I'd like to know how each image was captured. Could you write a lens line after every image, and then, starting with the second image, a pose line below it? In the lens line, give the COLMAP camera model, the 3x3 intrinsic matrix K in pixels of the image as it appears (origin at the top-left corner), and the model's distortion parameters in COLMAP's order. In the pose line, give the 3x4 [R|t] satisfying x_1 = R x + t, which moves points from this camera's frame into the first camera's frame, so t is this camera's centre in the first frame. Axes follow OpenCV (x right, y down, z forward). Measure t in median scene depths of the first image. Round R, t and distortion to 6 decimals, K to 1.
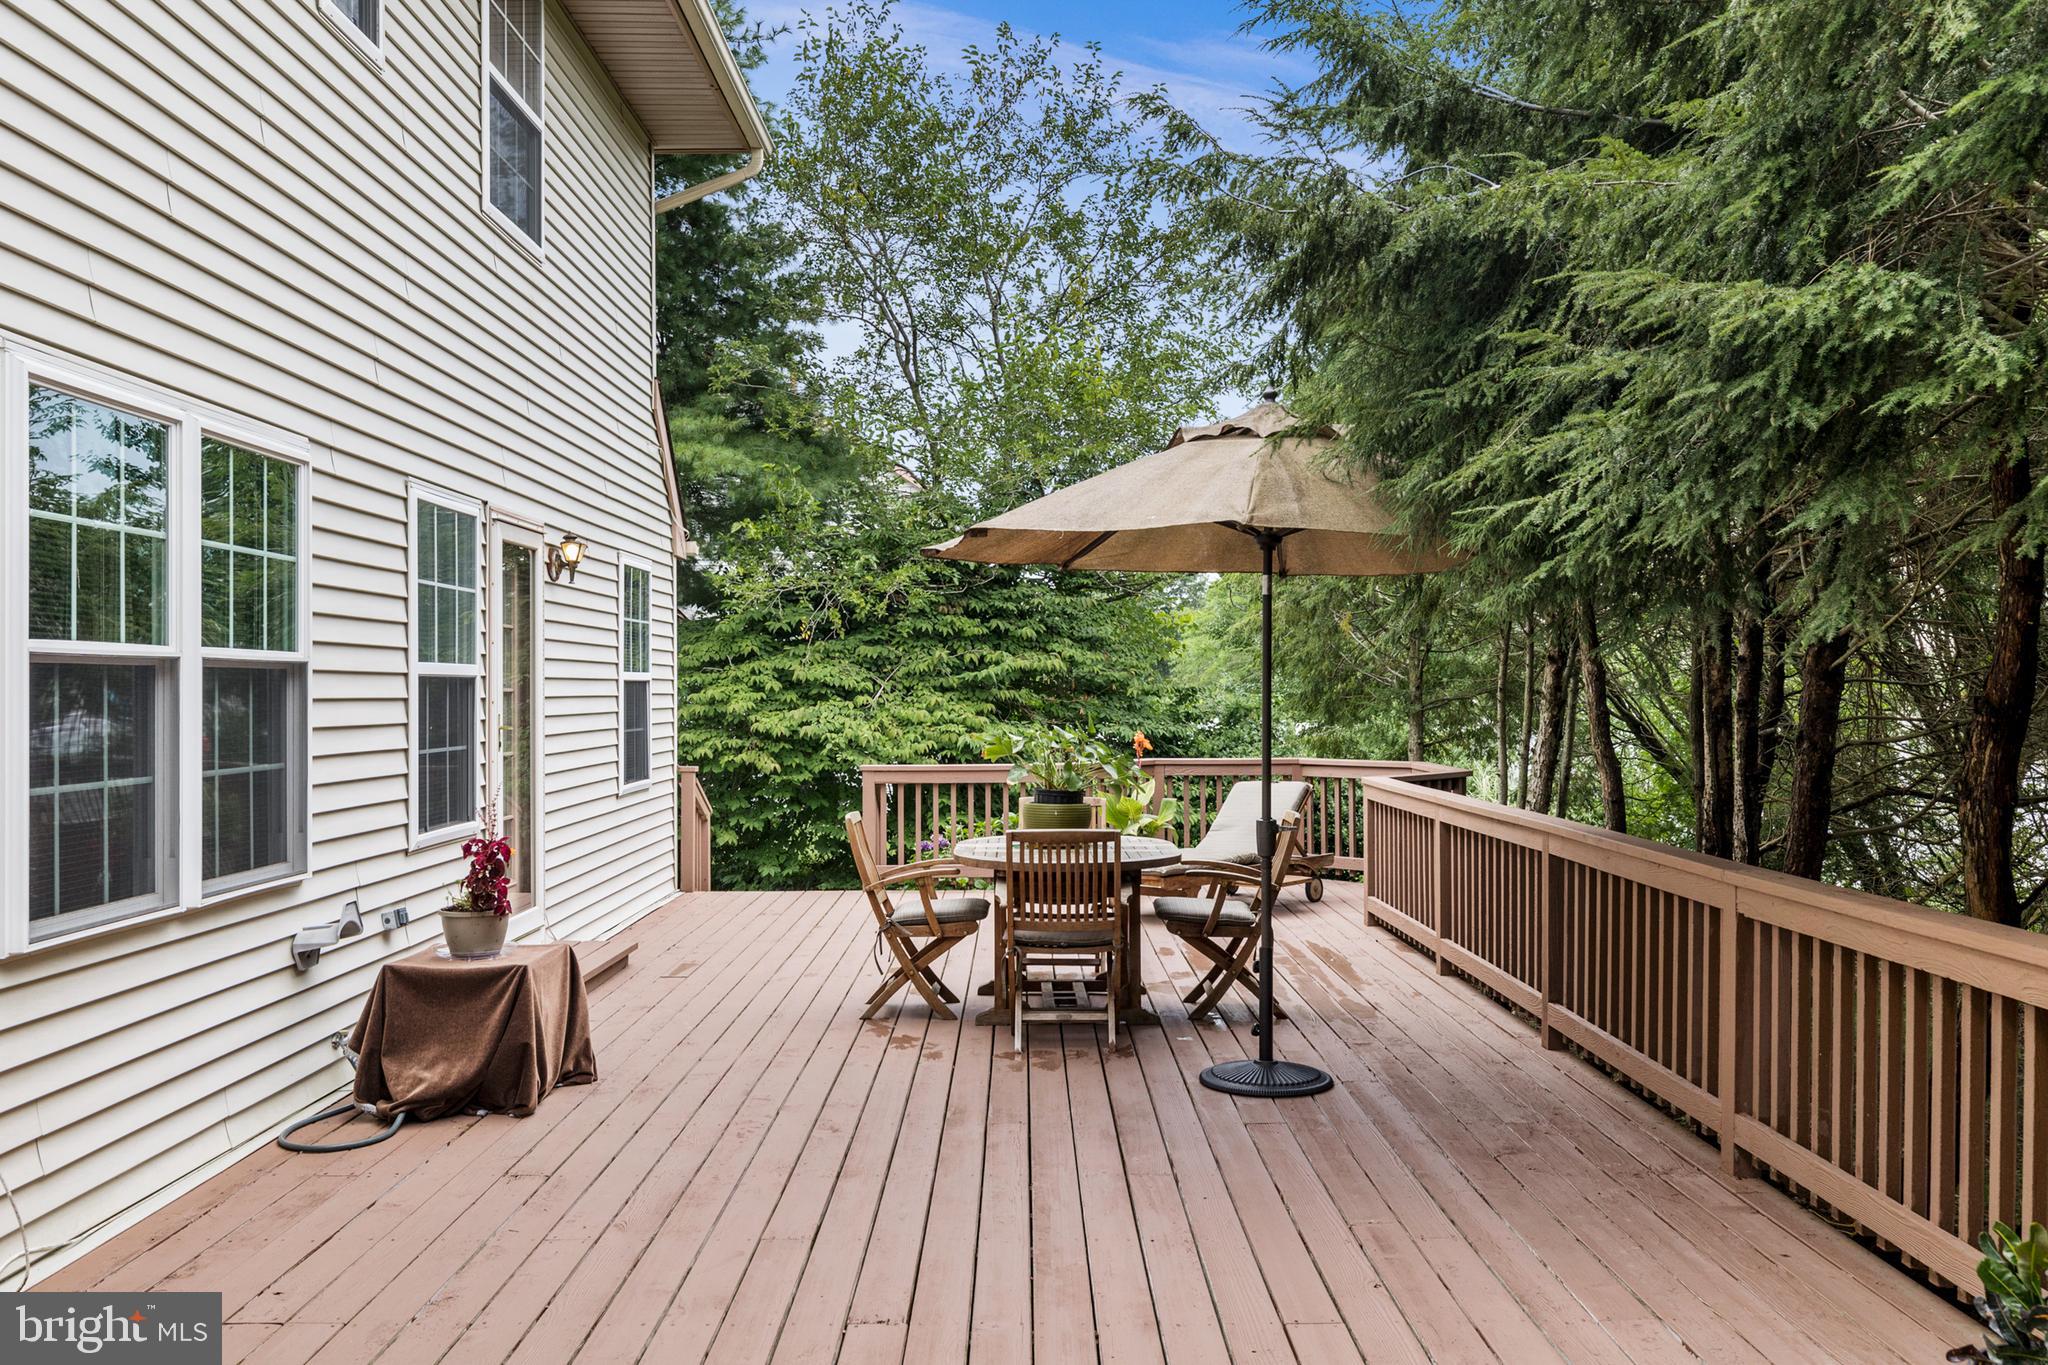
lens RADIAL K [[1787.9, 0, 1022.3], [0, 1787.9, 687.9], [0, 0, 1]] dist [-0.010451, -0.000263]
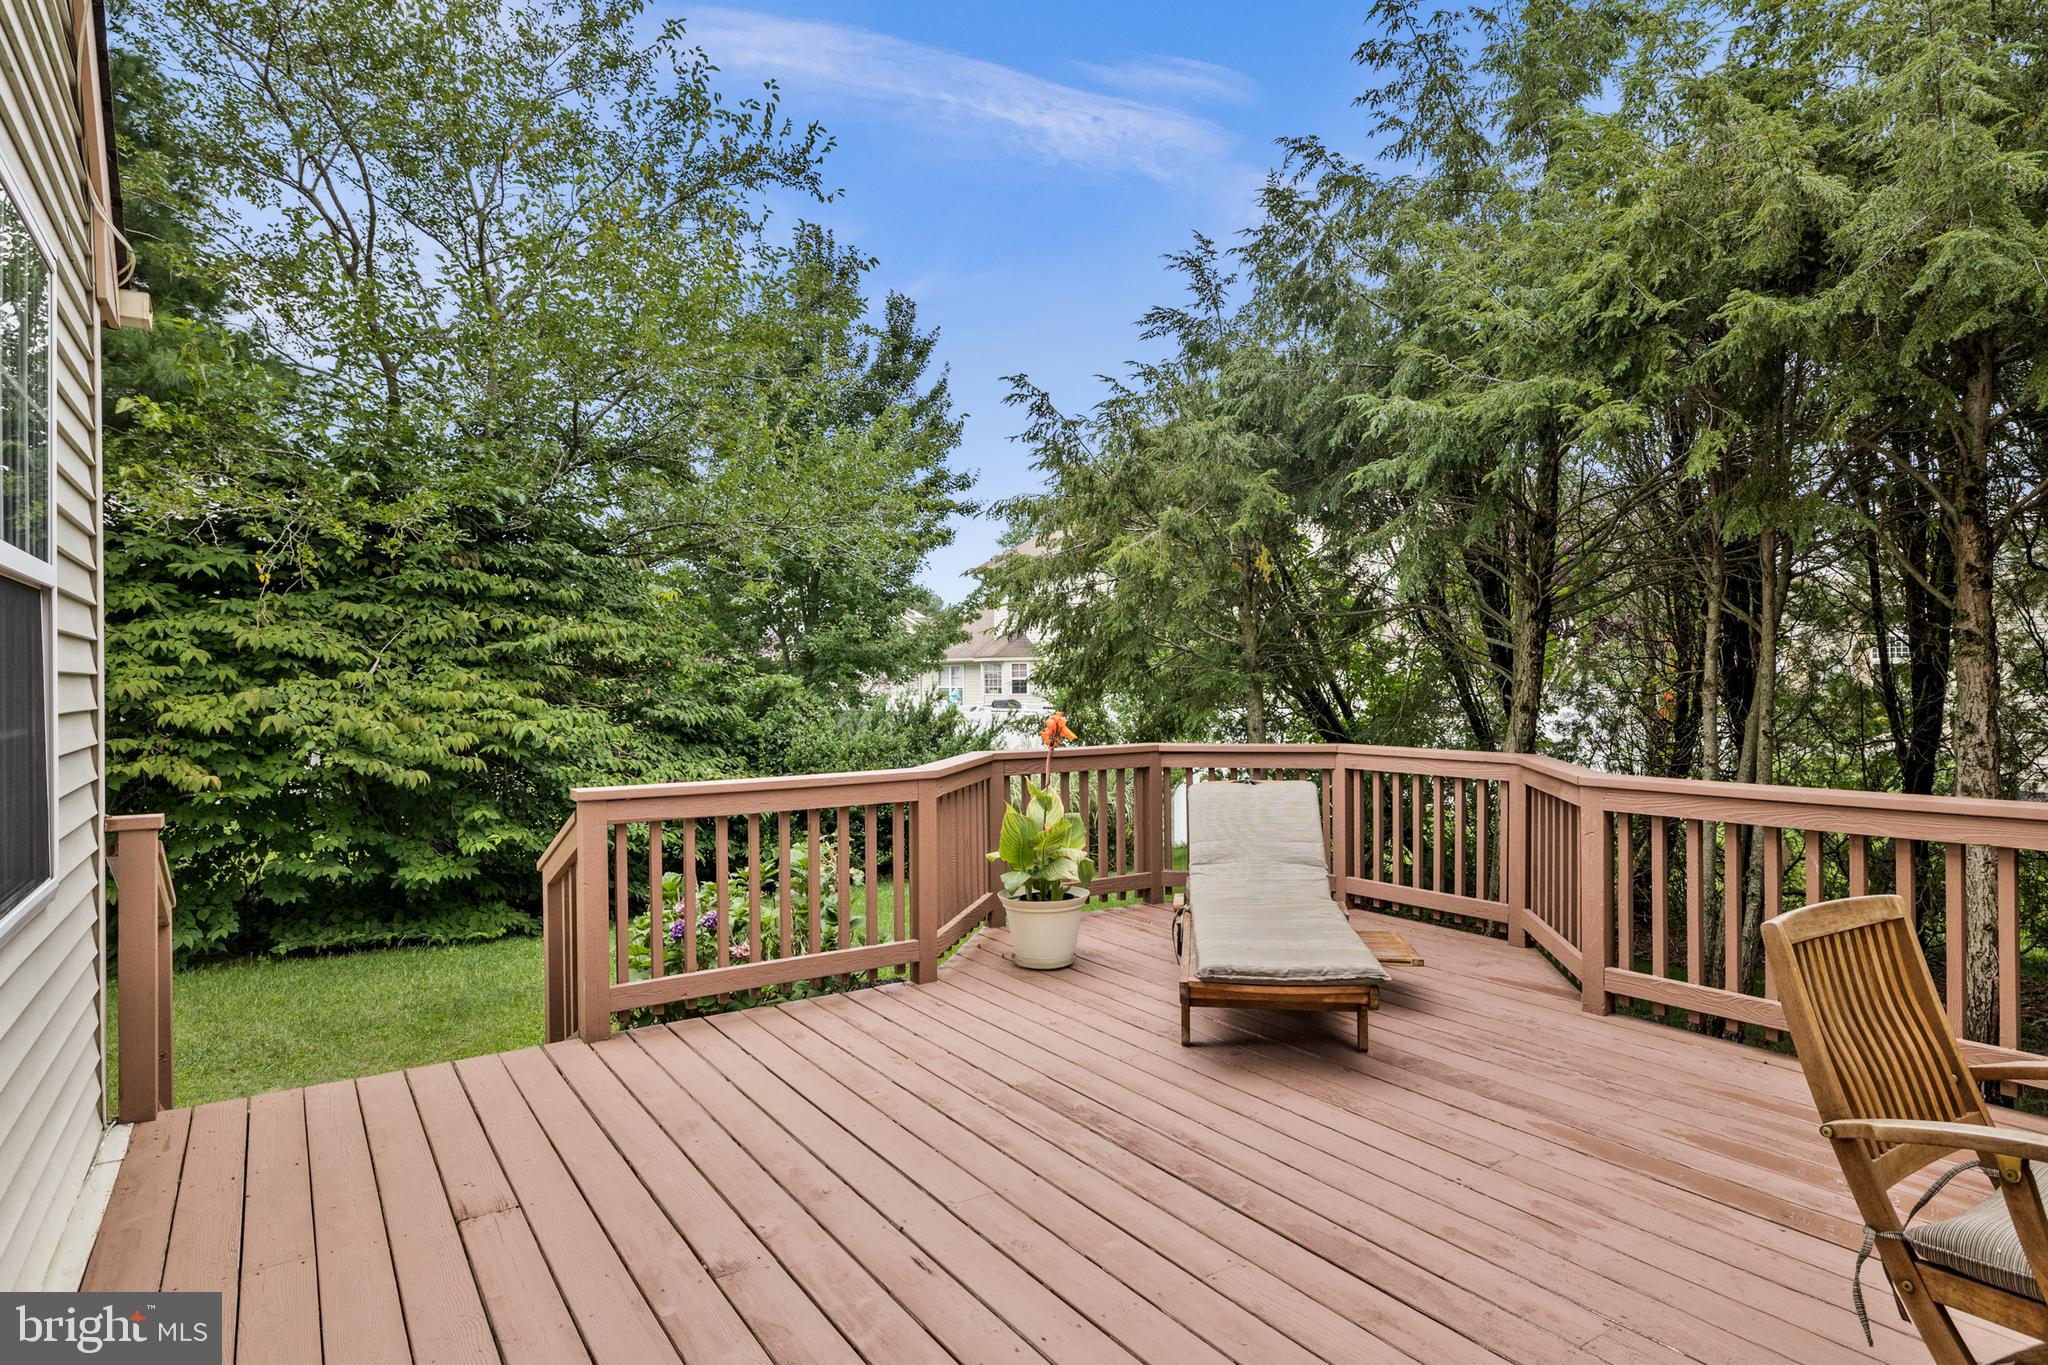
lens RADIAL K [[1141.8, 0, 1039.9], [0, 1141.8, 682.4], [0, 0, 1]] dist [-0.004851, -0.000685]
pose [[0.829389, -0.003502, 0.558660, -0.115063], [0.003764, 0.999993, 0.000681, 0.009434], [-0.558659, 0.001538, 0.829396, 0.475162]]
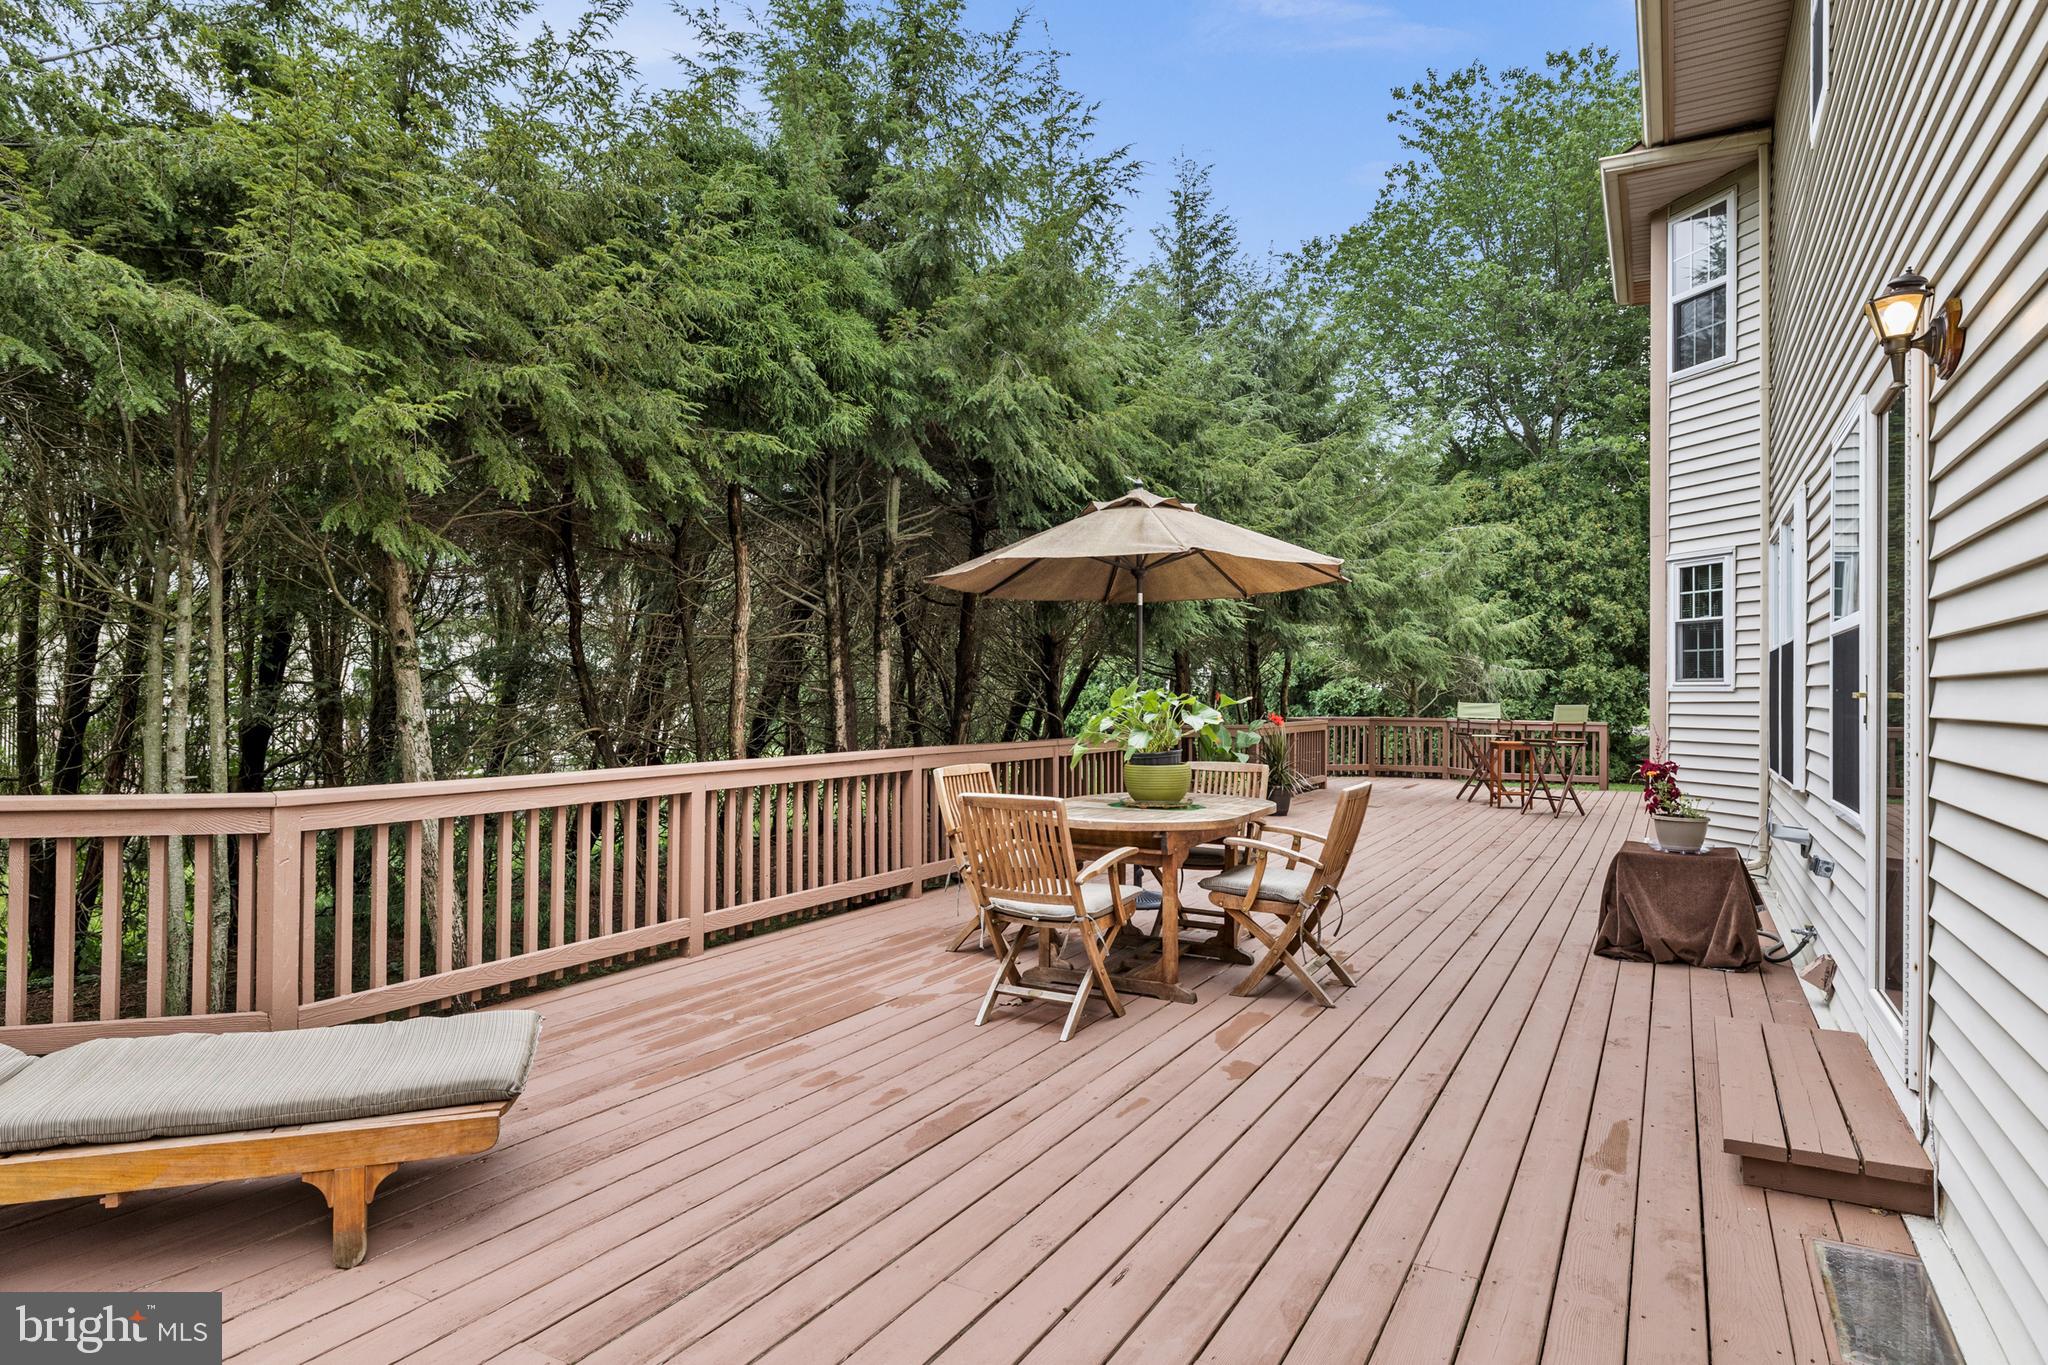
lens RADIAL K [[1141.8, 0, 1038.5], [0, 1141.8, 680.9], [0, 0, 1]] dist [-0.004851, -0.000685]
pose [[-0.874299, 0.003705, 0.485374, -0.103843], [-0.001738, 0.999941, -0.010762, 0.011671], [-0.485385, -0.010253, -0.874241, 0.834831]]
